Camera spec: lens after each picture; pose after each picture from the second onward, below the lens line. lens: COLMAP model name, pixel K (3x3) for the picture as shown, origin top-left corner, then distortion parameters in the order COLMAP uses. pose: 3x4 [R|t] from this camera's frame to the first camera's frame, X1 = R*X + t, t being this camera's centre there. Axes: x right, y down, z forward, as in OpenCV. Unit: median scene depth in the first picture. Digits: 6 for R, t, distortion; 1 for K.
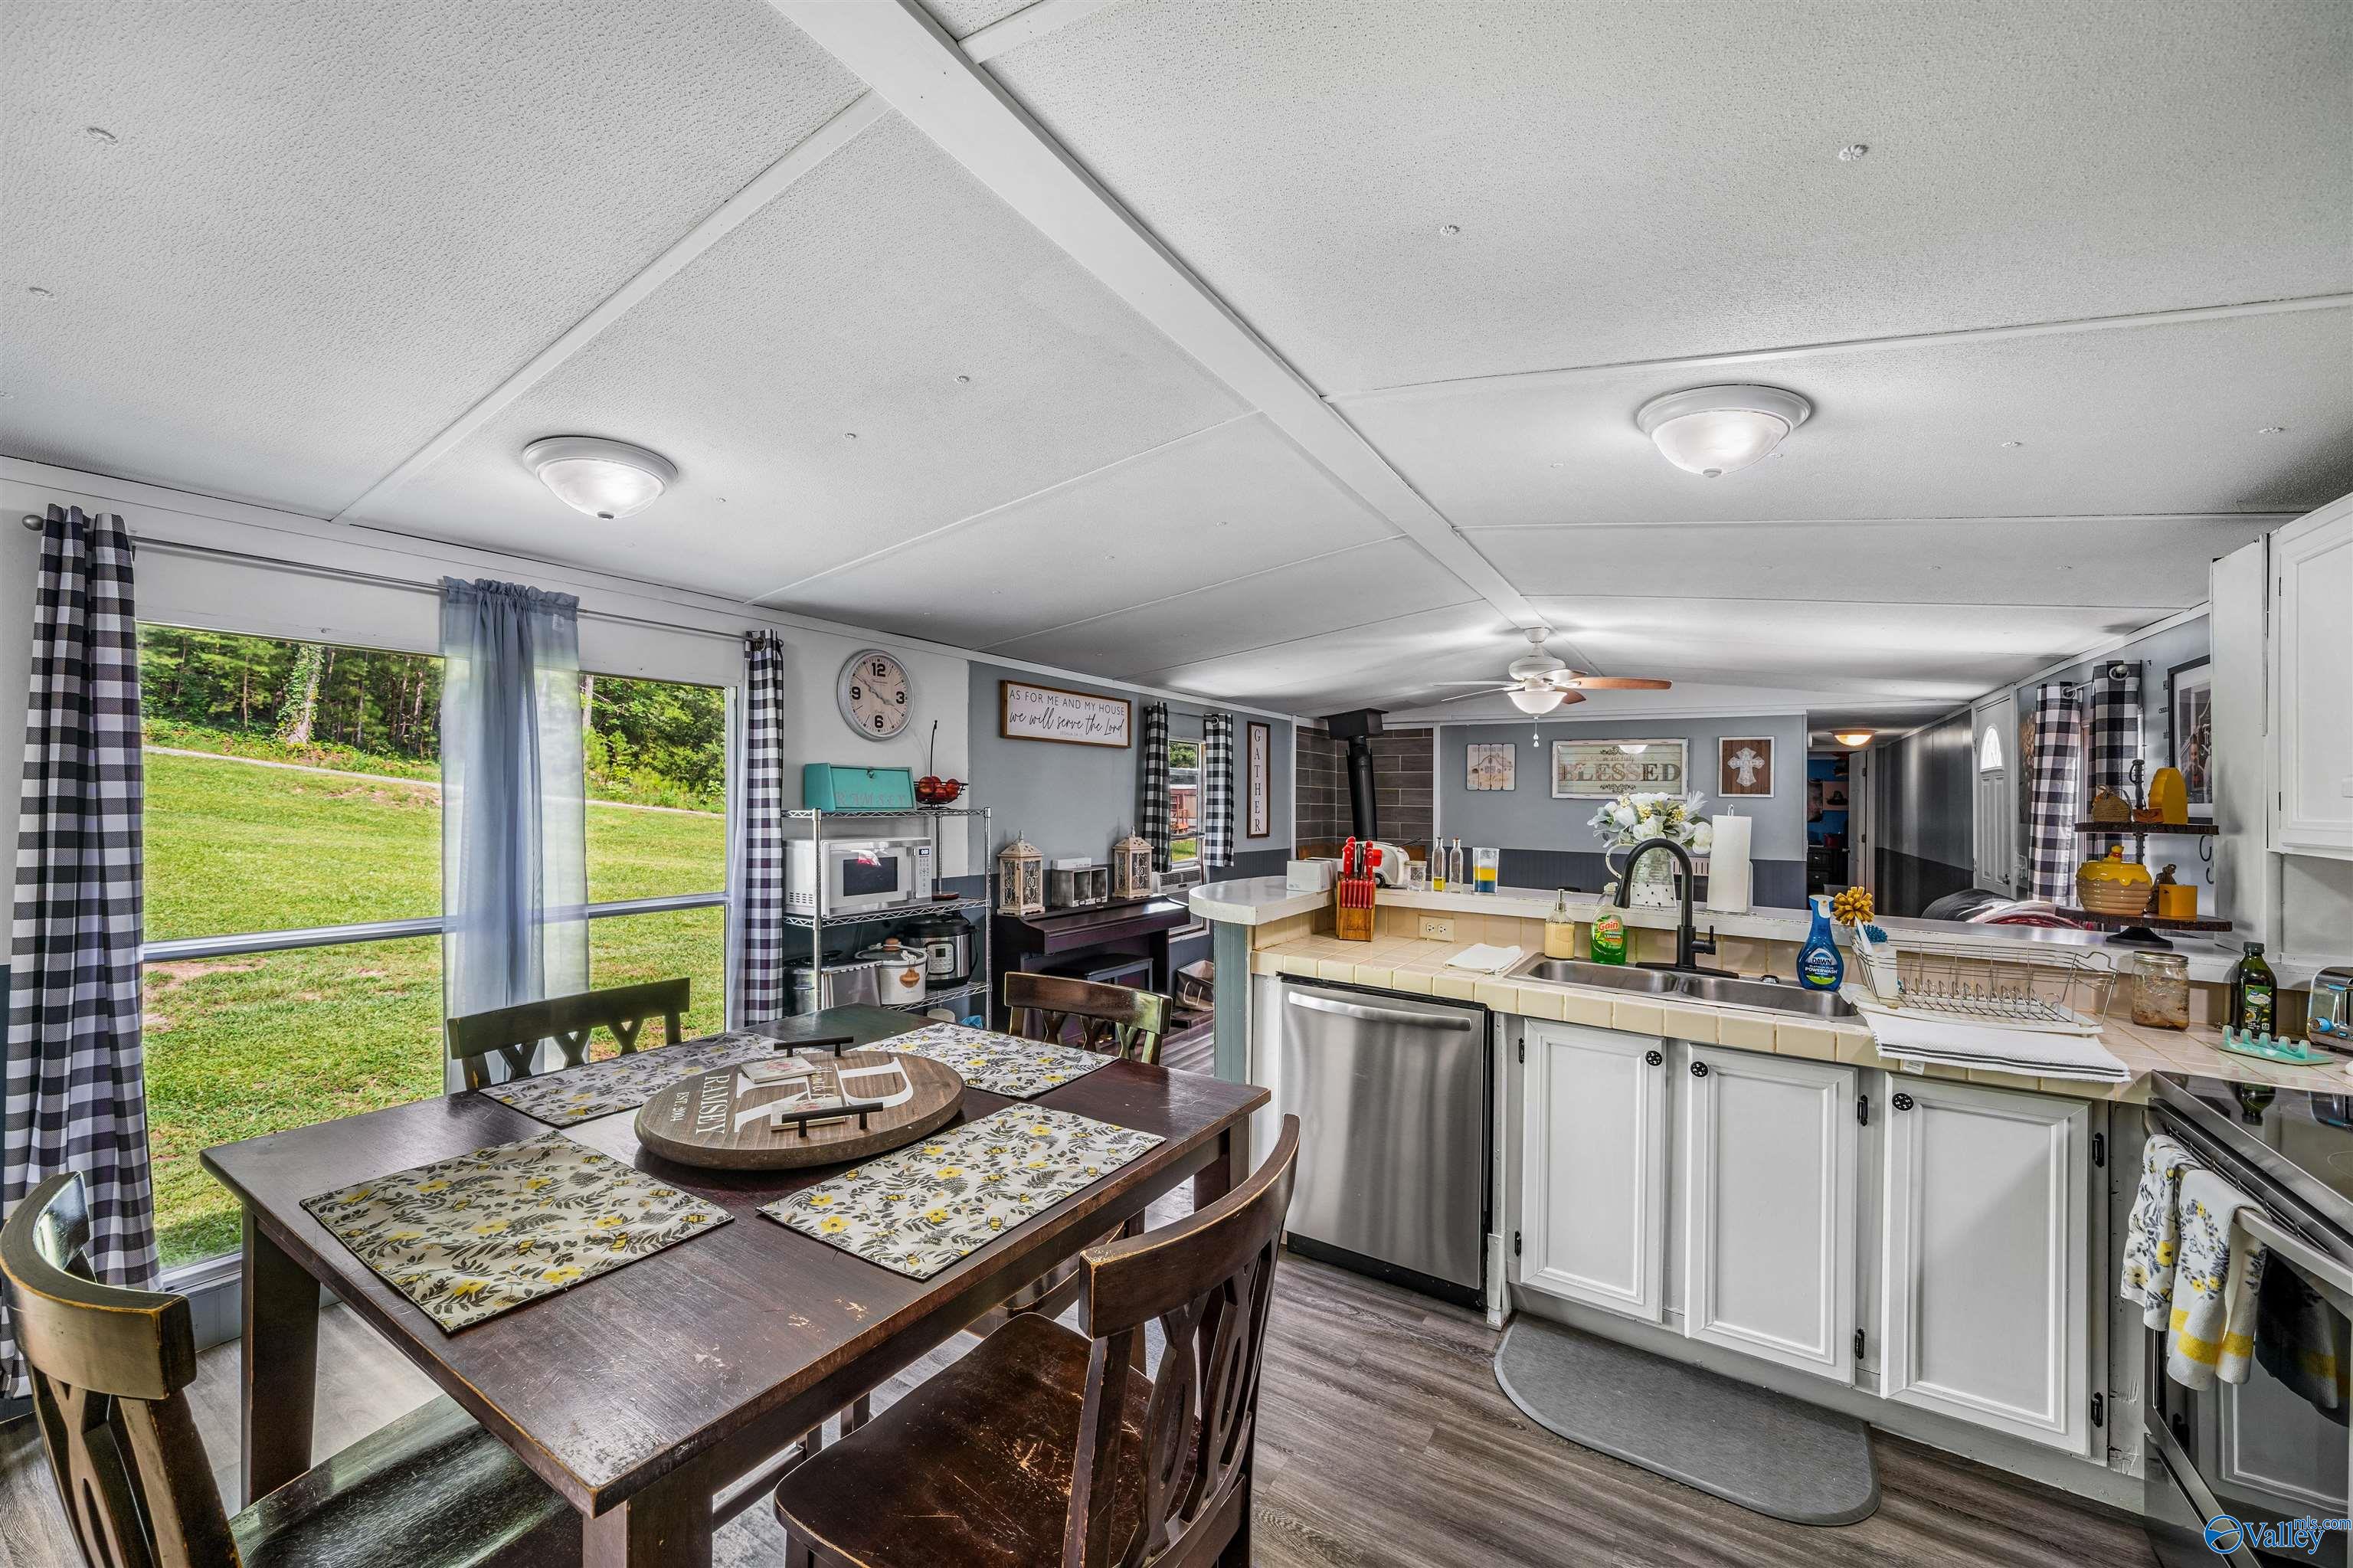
lens RADIAL K [[913.7, 0, 1152.8], [0, 913.7, 806.3], [0, 0, 1]] dist [-0.002515, -0.000875]
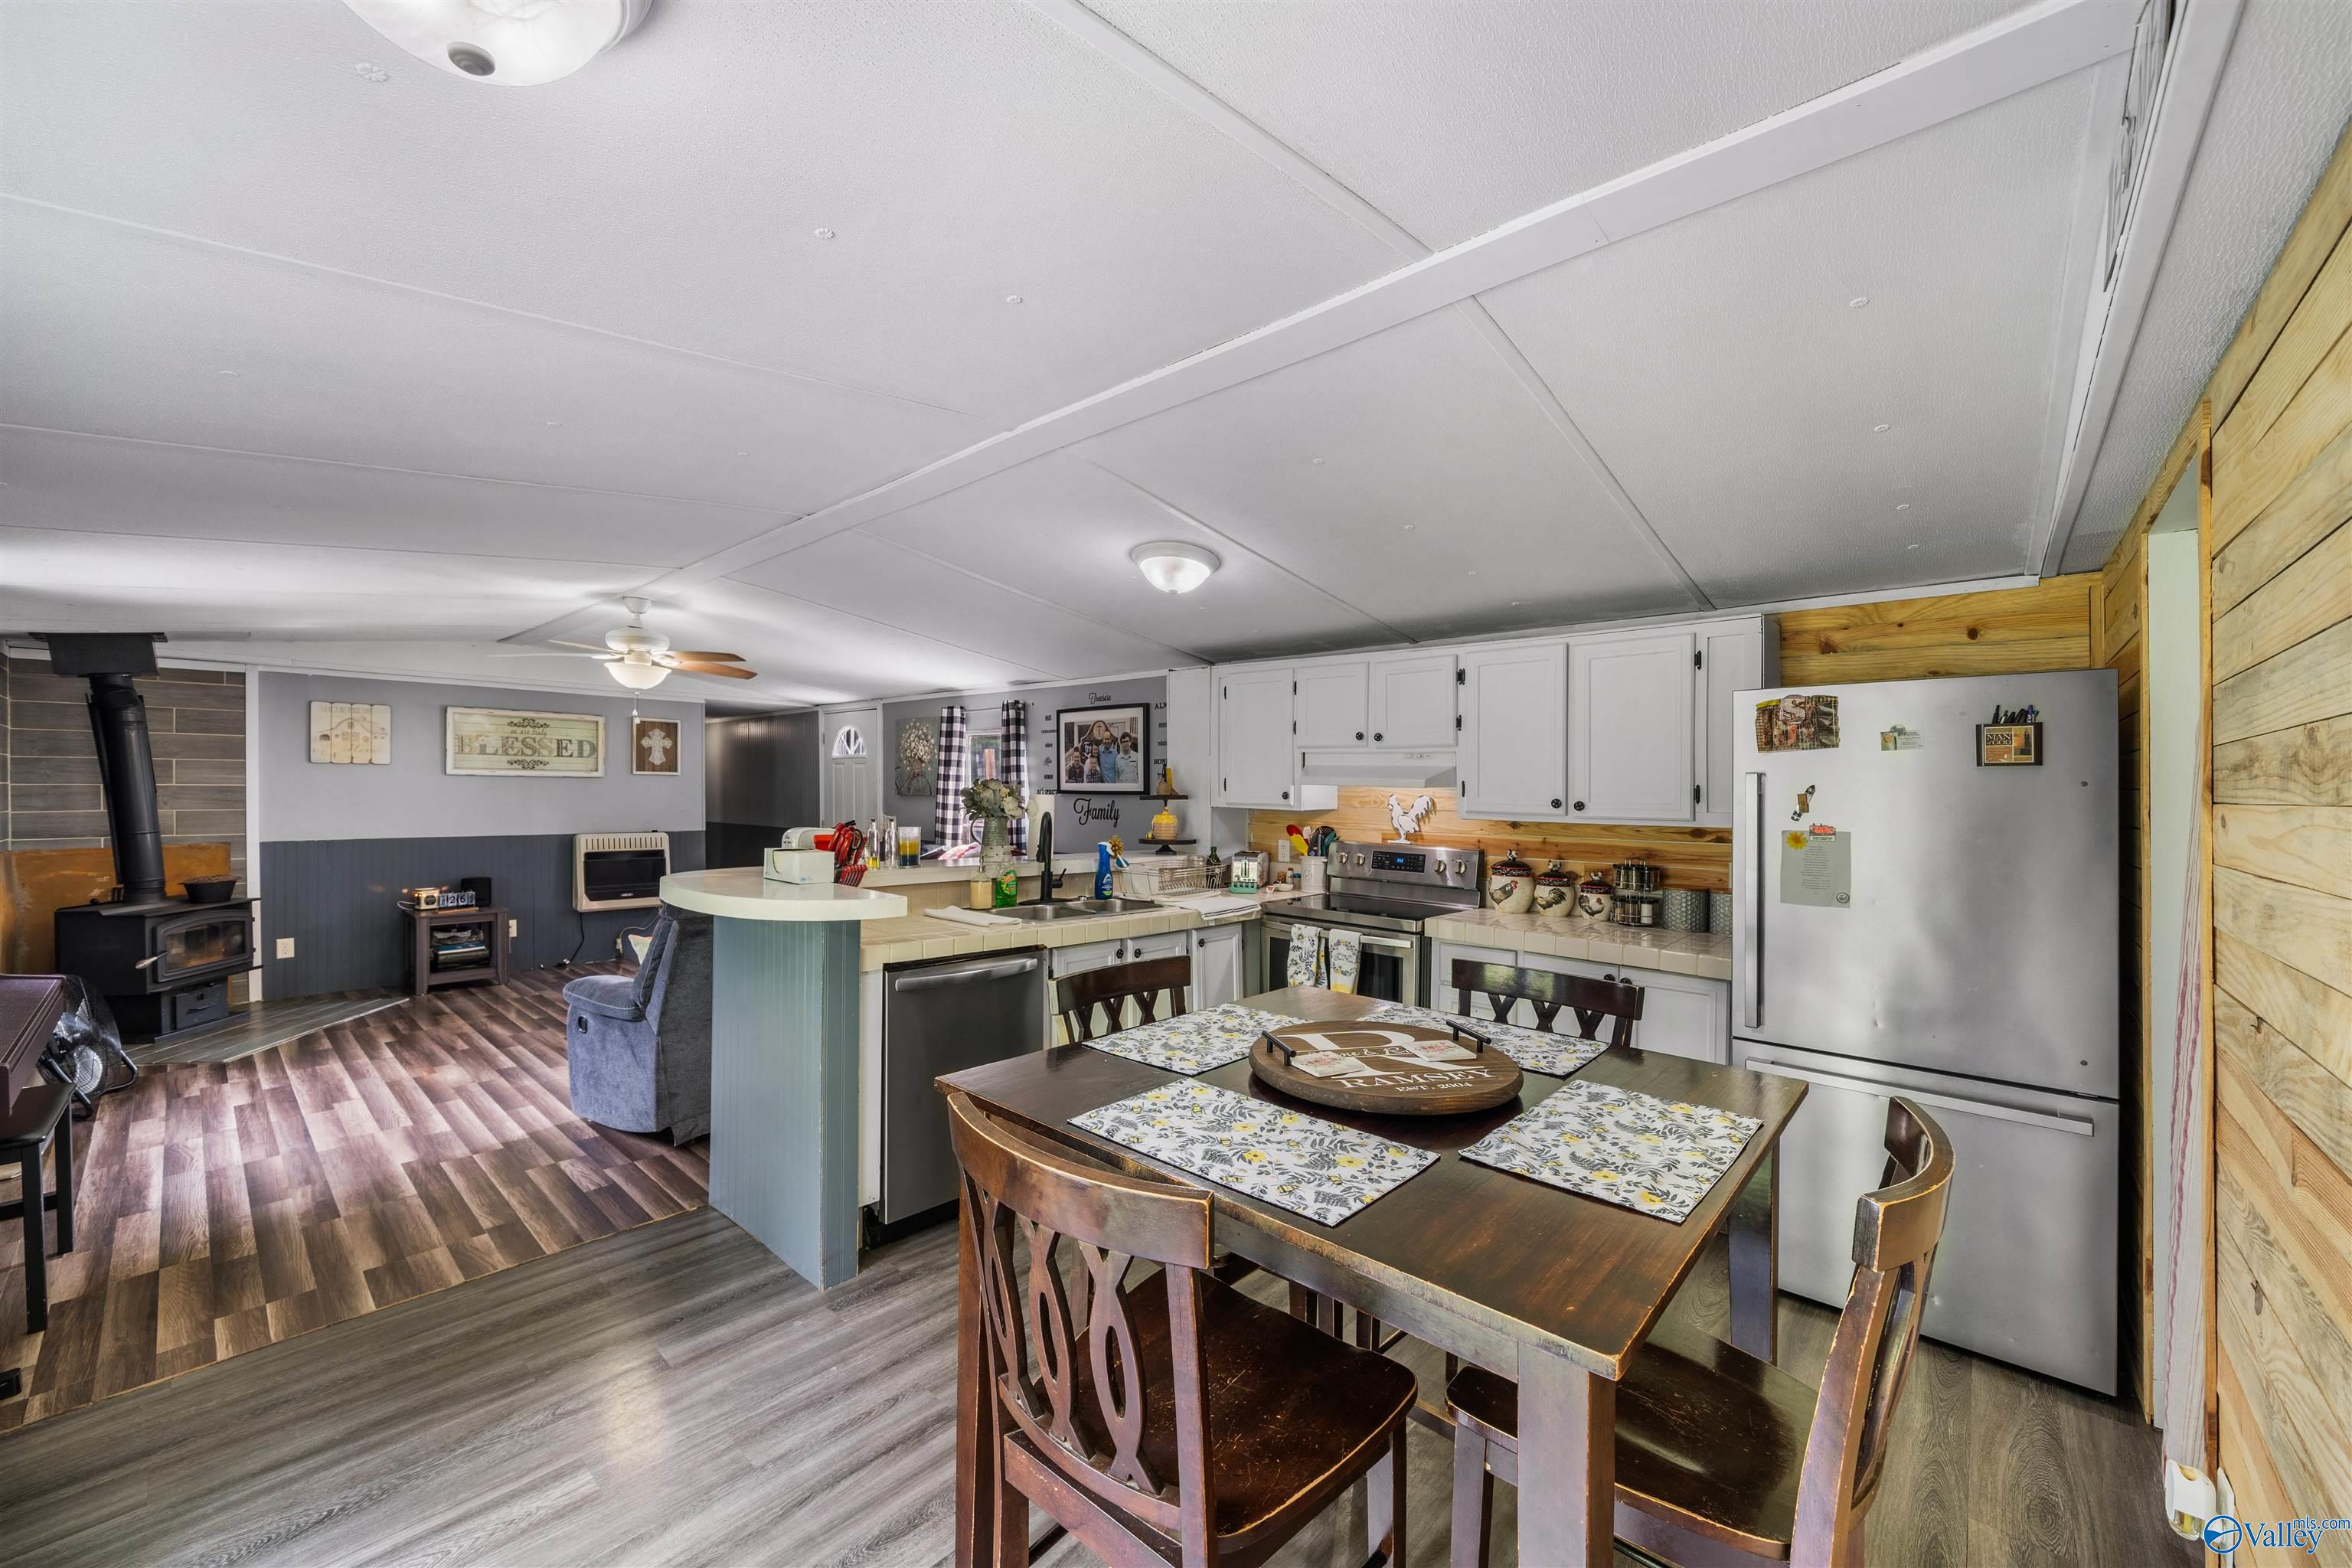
lens RADIAL K [[913.3, 0, 1177.9], [0, 913.3, 779.4], [0, 0, 1]] dist [-0.002515, -0.000875]
pose [[0.154224, -0.002657, 0.988032, -0.388934], [-0.000431, 0.999996, 0.002757, -0.009212], [-0.988036, -0.000851, 0.154222, 0.269938]]
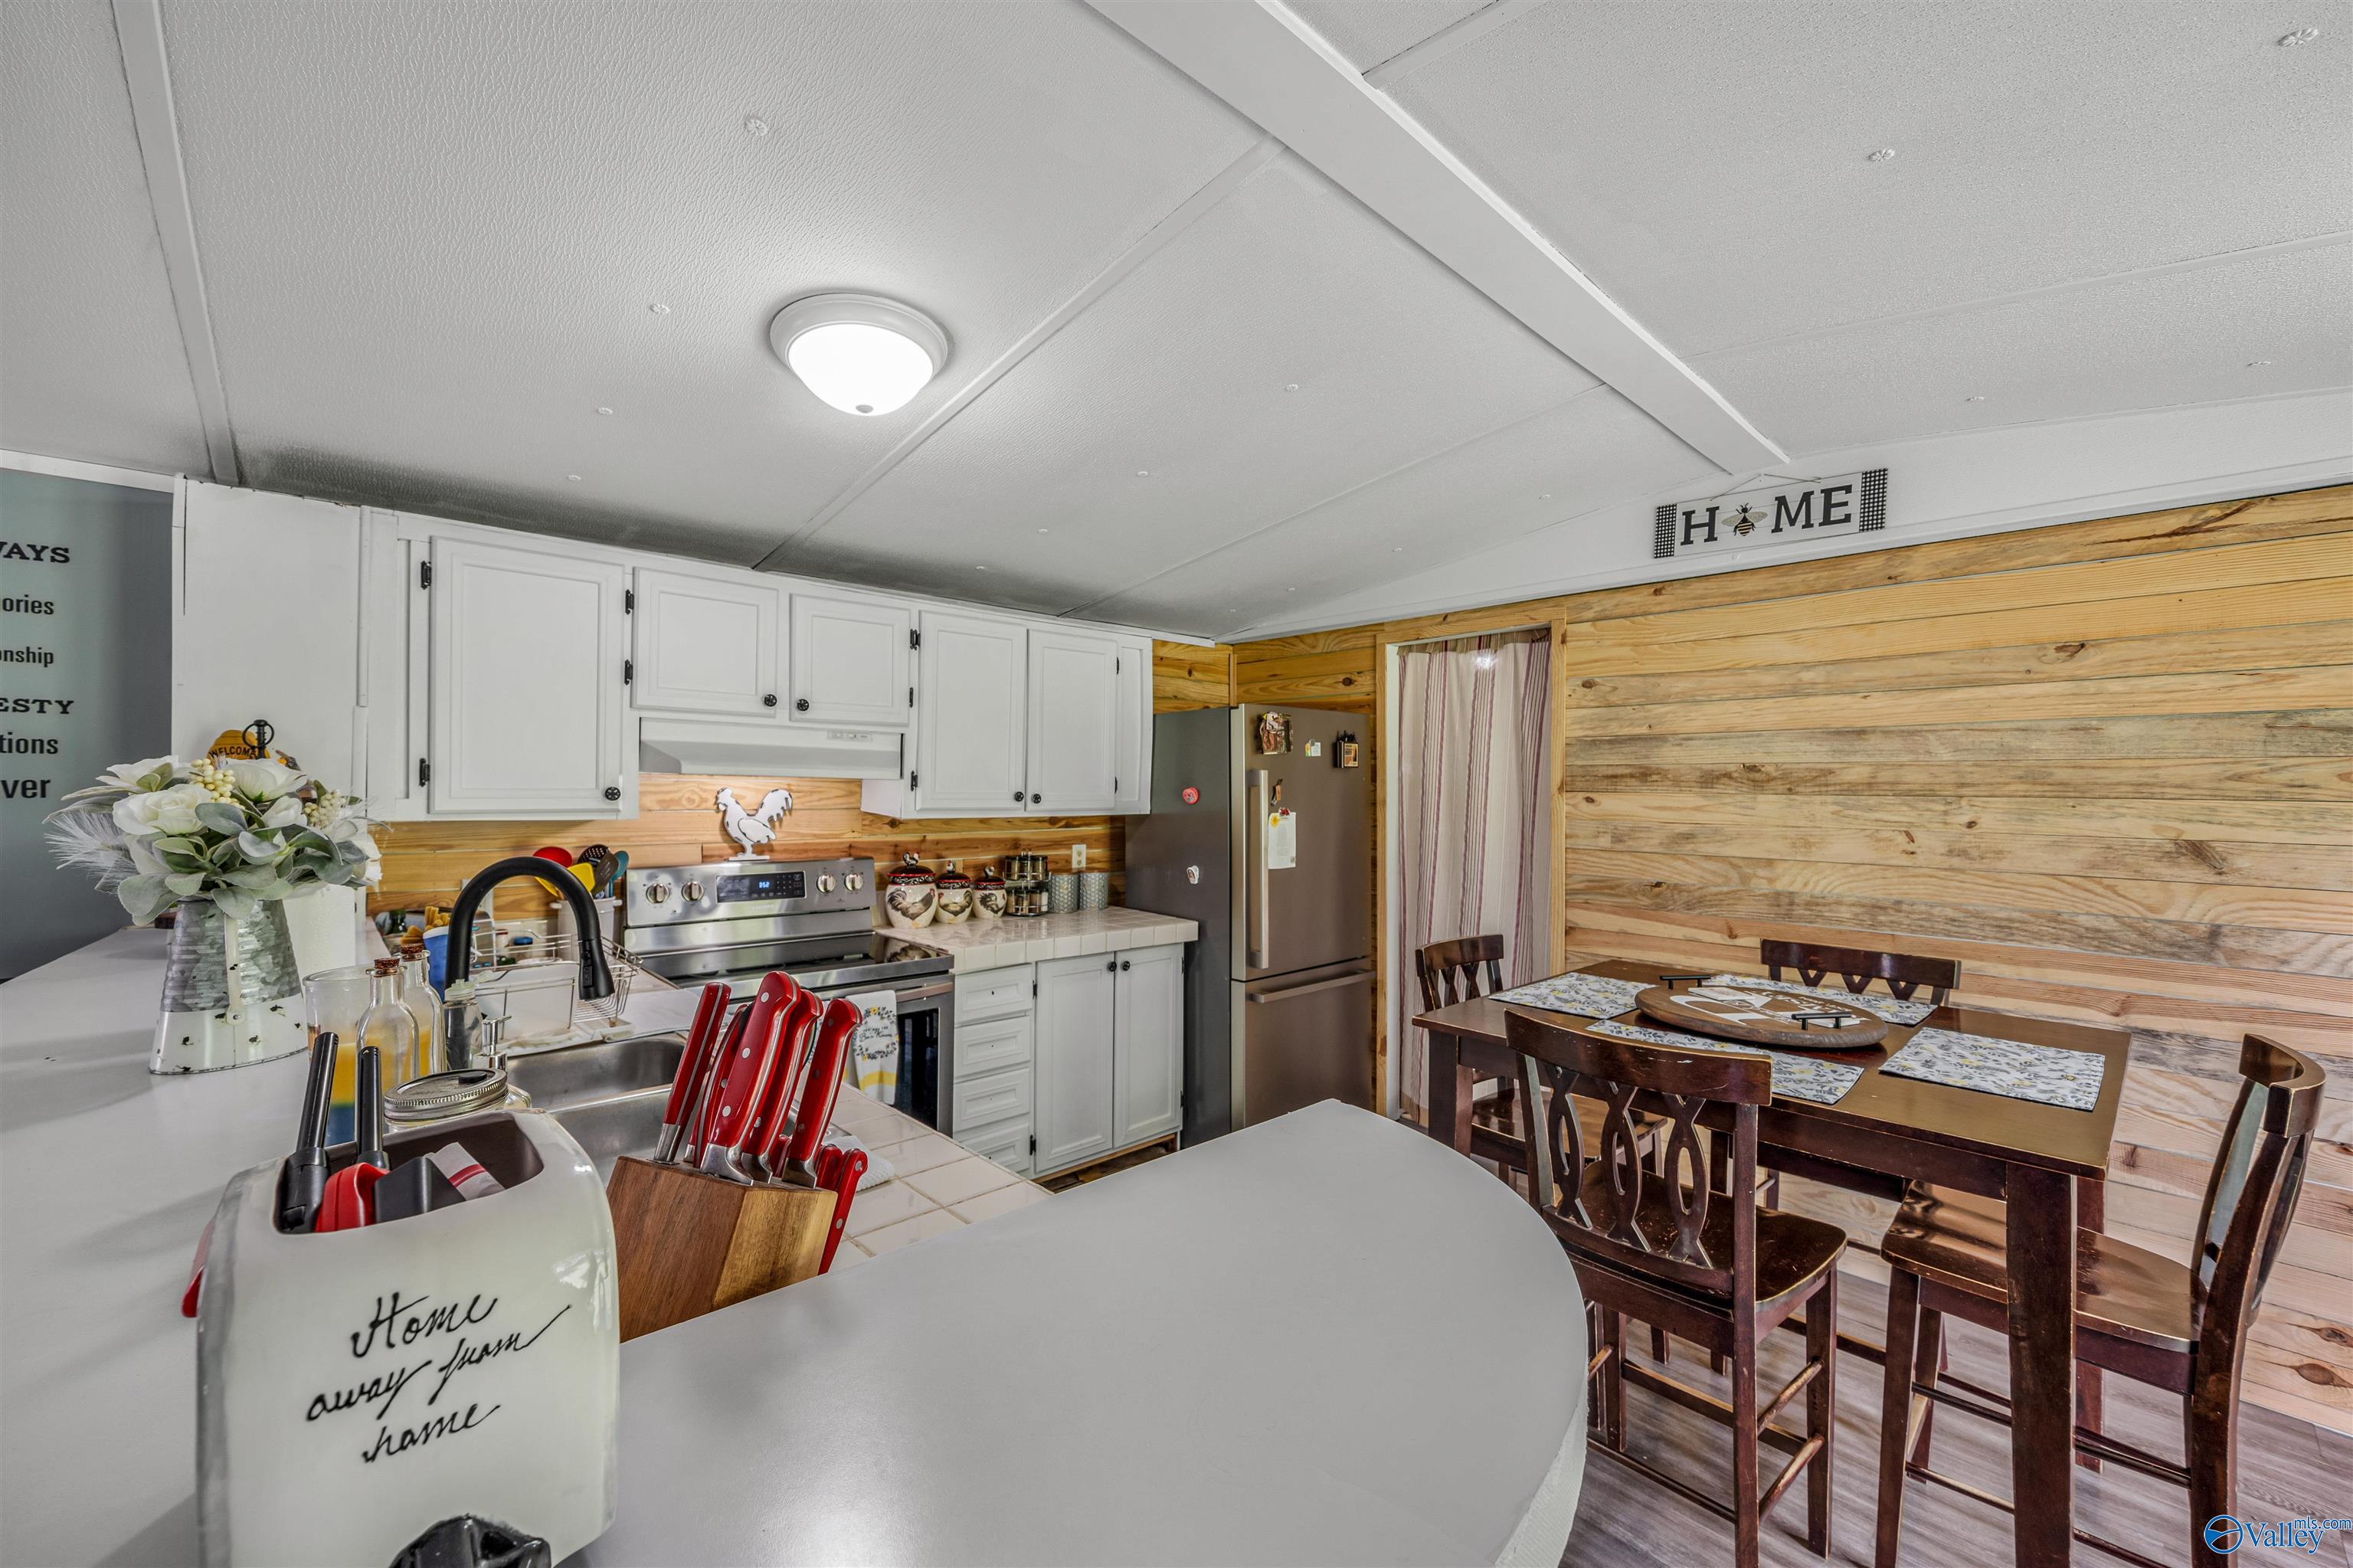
lens RADIAL K [[913.7, 0, 1166.6], [0, 913.7, 779.3], [0, 0, 1]] dist [-0.002515, -0.000875]
pose [[-0.967429, -0.021769, 0.252203, 0.028442], [-0.019820, 0.999751, 0.010265, -0.009818], [-0.252364, 0.004932, -0.967620, 0.643533]]
